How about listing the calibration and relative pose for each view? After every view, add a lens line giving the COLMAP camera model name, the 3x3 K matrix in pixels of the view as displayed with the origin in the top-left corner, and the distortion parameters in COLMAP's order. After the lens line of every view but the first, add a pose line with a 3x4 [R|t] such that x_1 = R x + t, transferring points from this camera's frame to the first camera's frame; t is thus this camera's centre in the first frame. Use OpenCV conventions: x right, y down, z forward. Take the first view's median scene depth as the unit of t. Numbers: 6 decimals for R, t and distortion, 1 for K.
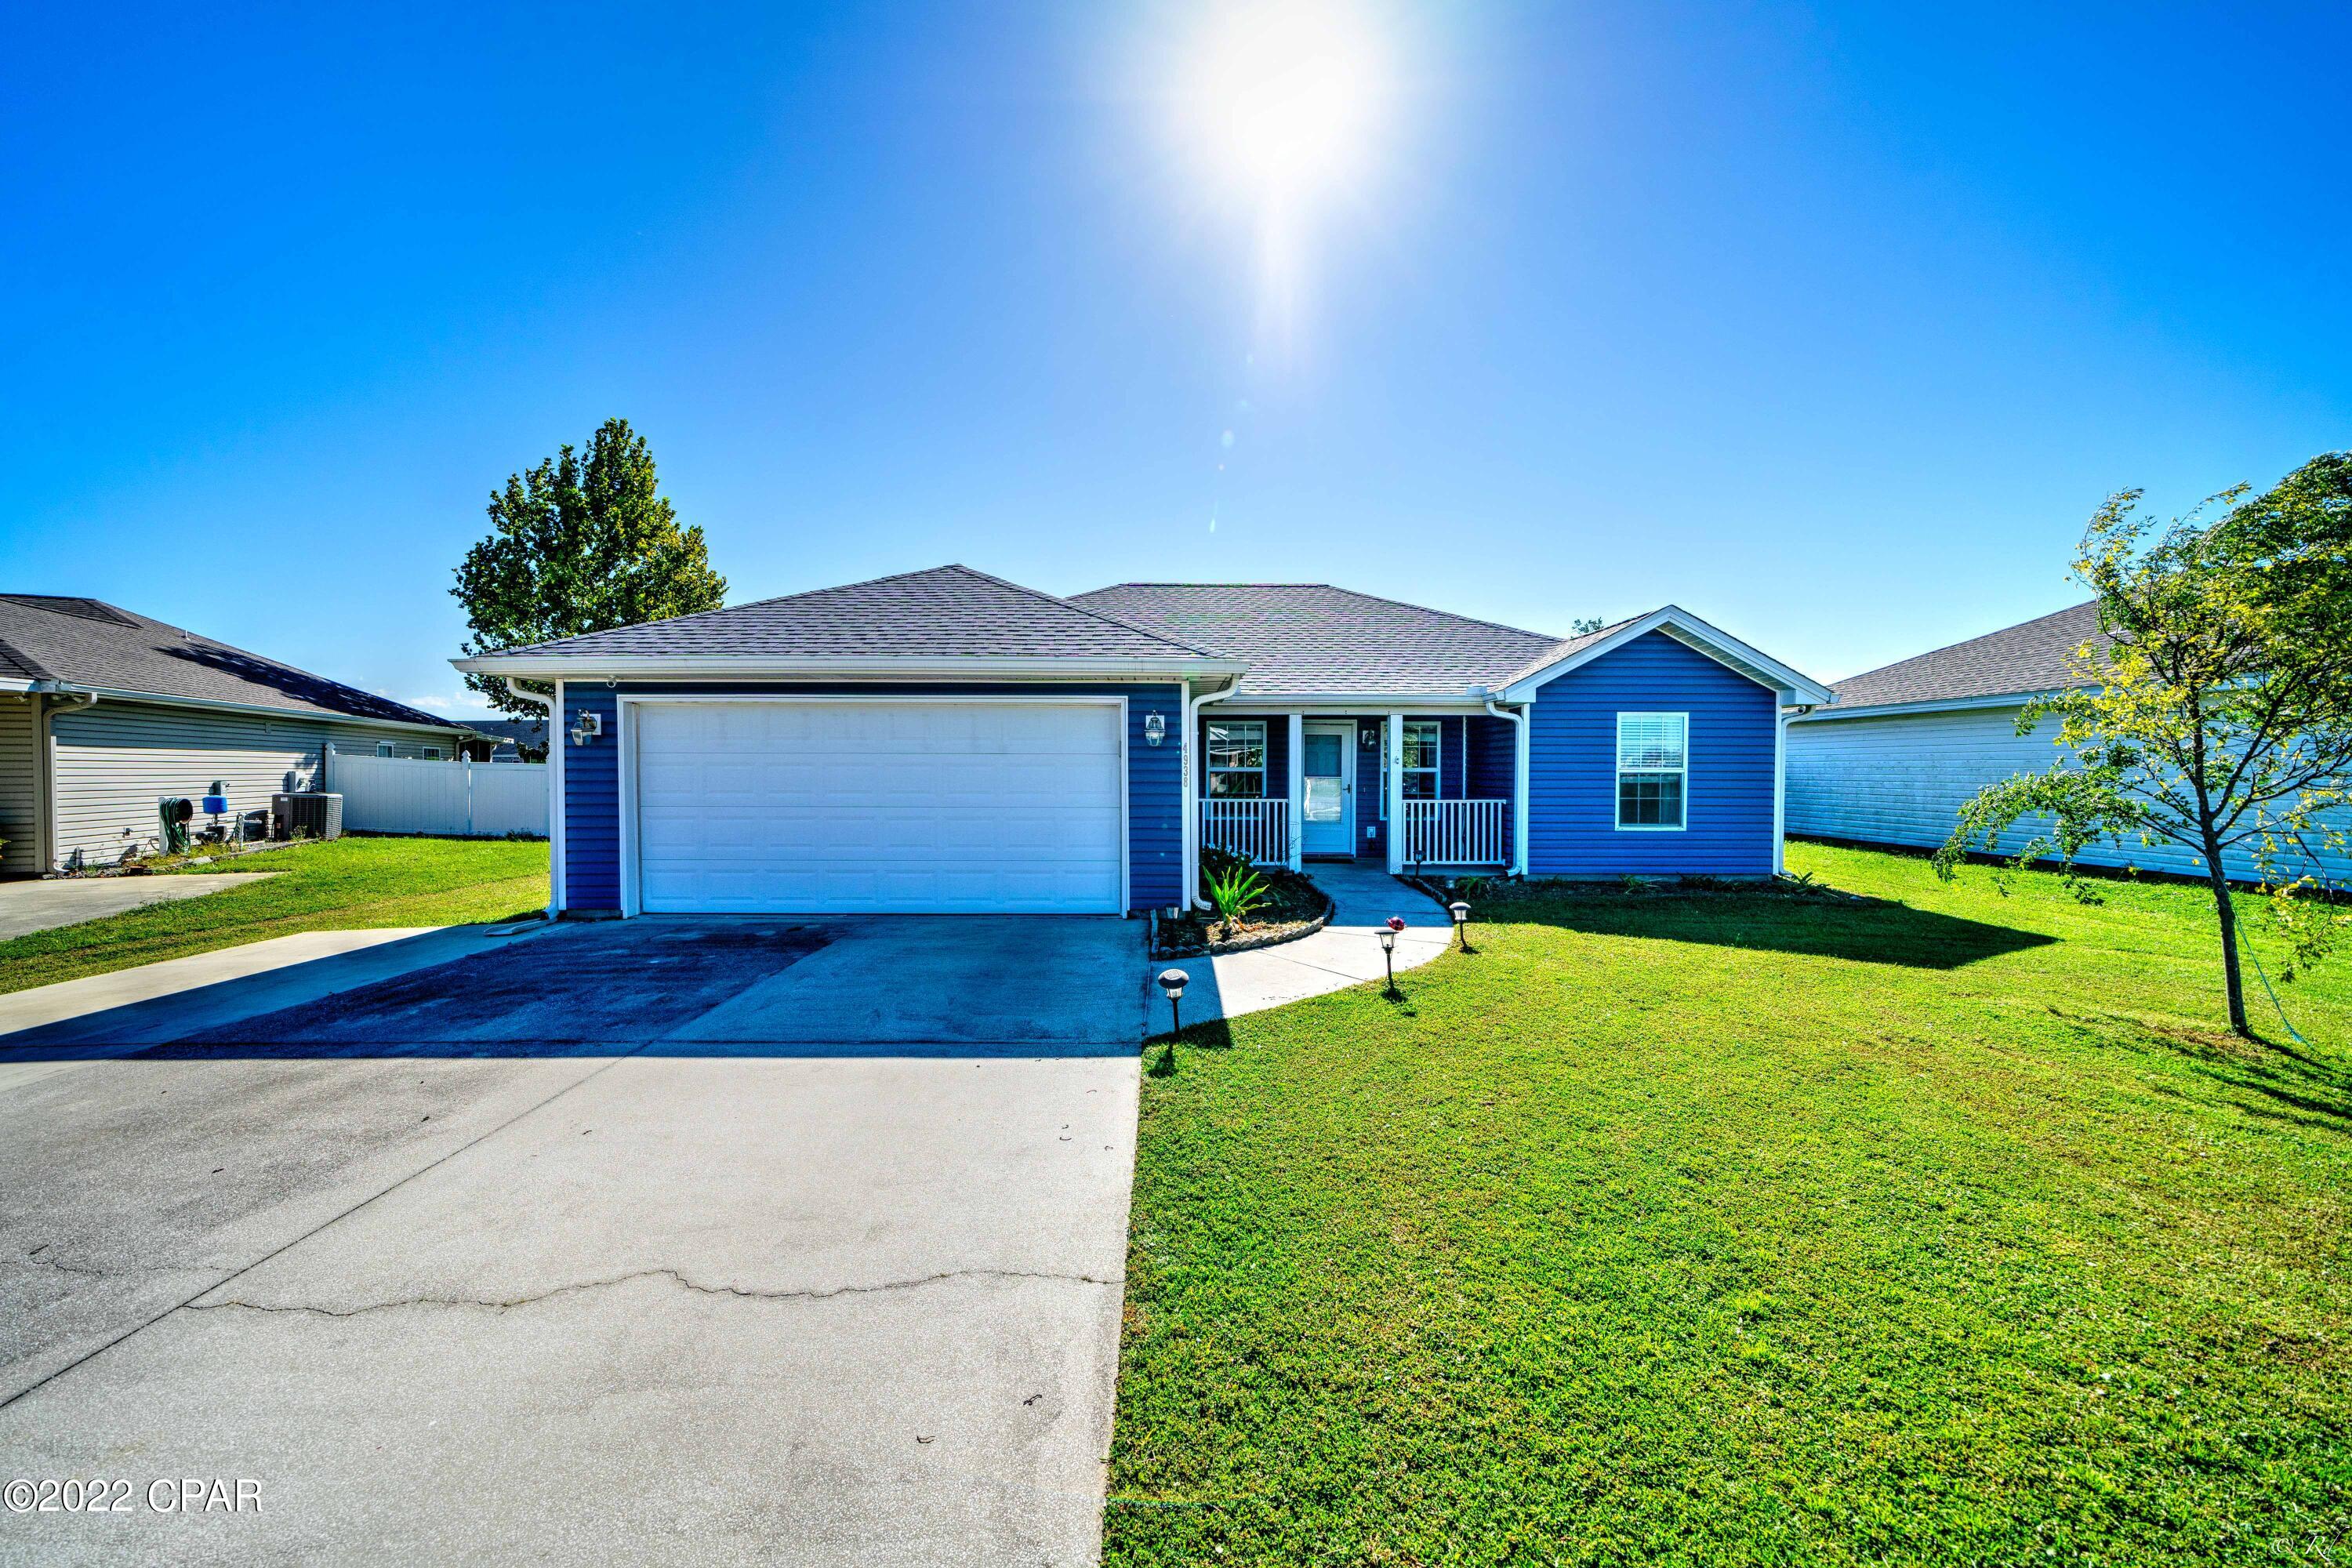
lens RADIAL K [[796.1, 0, 1181.1], [0, 796.1, 788.0], [0, 0, 1]] dist [-0.007379, -0.000162]
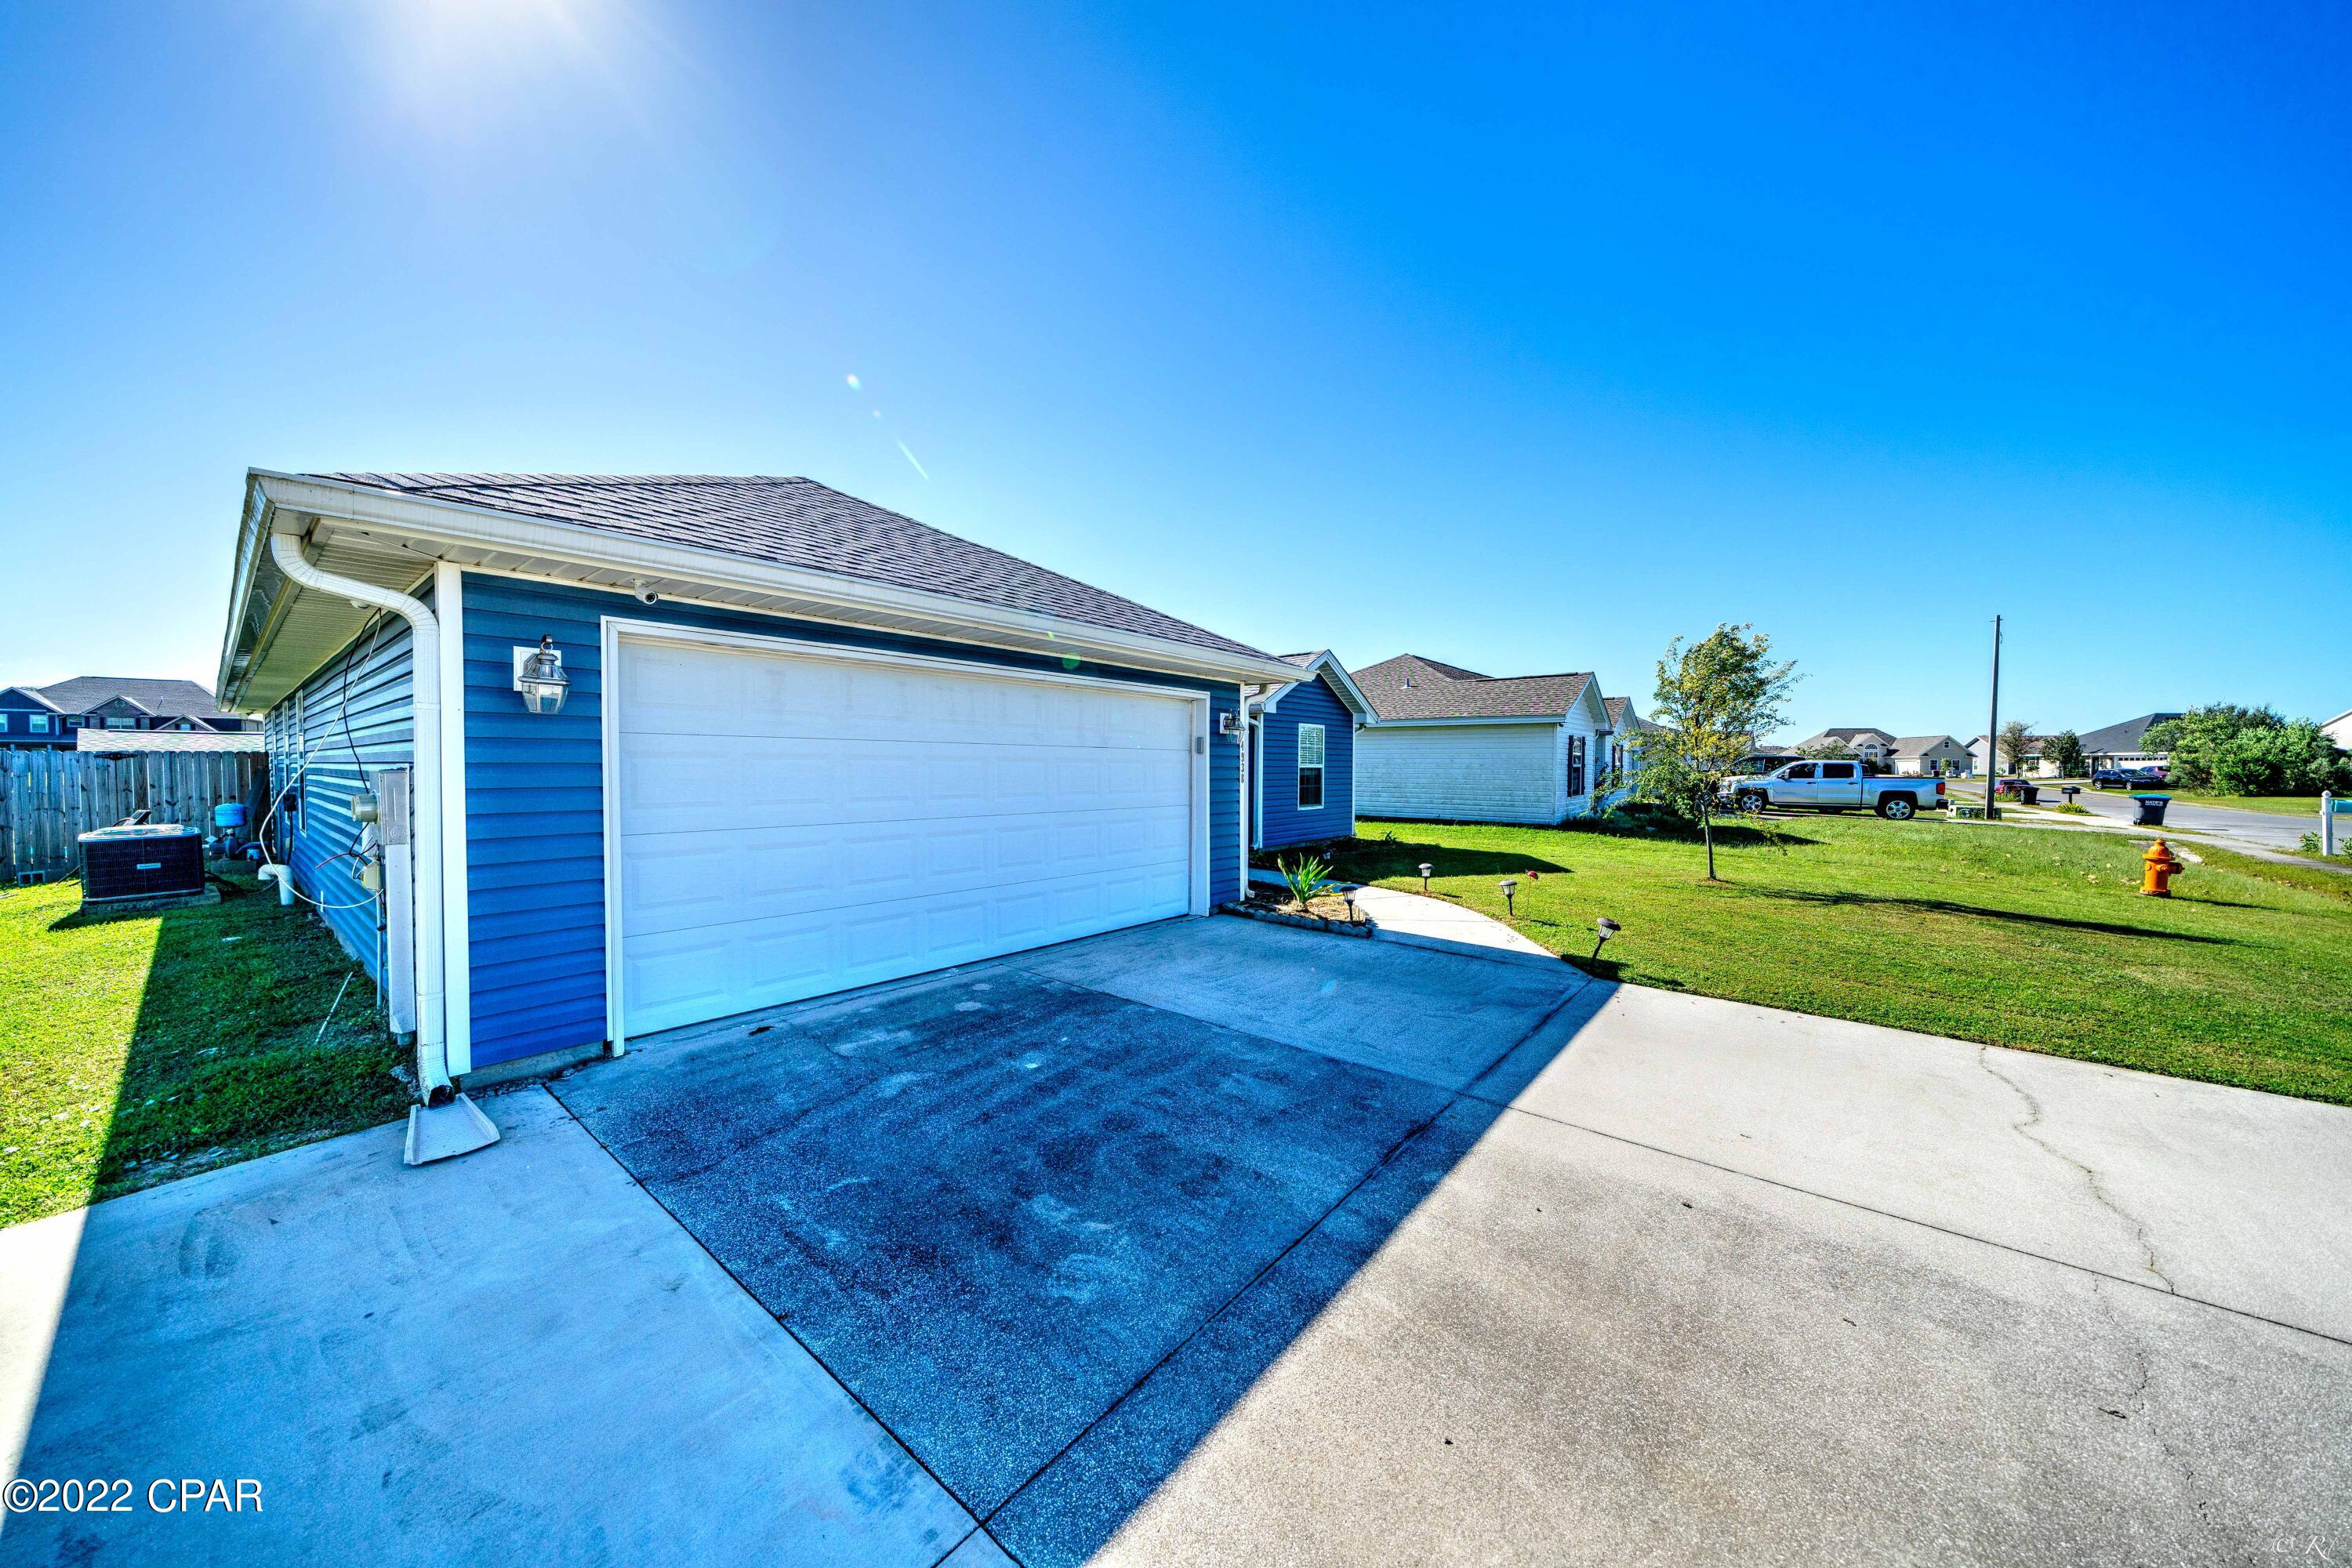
lens RADIAL K [[796.1, 0, 1181.9], [0, 796.1, 776.4], [0, 0, 1]] dist [-0.007379, -0.000162]
pose [[0.647317, -0.009952, 0.762156, -0.963493], [0.014487, 0.999895, 0.000752, -0.012601], [-0.762083, 0.010555, 0.647393, 0.438756]]
